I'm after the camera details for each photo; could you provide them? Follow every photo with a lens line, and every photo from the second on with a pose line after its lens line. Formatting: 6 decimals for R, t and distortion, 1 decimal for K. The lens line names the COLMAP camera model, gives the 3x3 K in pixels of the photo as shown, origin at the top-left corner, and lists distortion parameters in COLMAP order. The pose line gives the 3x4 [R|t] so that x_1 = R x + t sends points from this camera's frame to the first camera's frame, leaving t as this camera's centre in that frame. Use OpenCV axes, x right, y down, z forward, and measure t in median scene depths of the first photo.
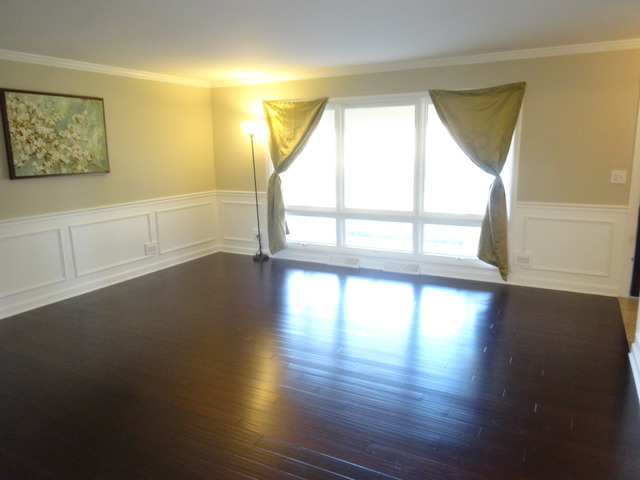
lens RADIAL K [[474.7, 0, 320.7], [0, 474.7, 239.6], [0, 0, 1]] dist [0.003552, 0.001377]
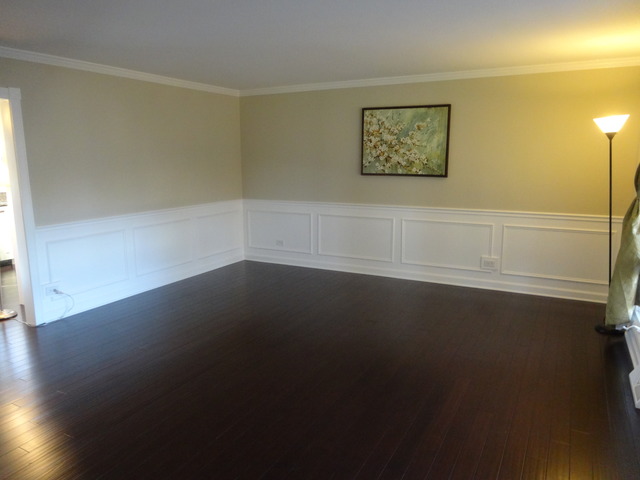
lens RADIAL K [[474.7, 0, 320.4], [0, 474.7, 240.7], [0, 0, 1]] dist [0.003552, 0.001377]
pose [[0.006172, 0.192453, -0.981287, 0.653092], [-0.193914, 0.962909, 0.187628, -0.162815], [0.980999, 0.189127, 0.043263, 0.790530]]
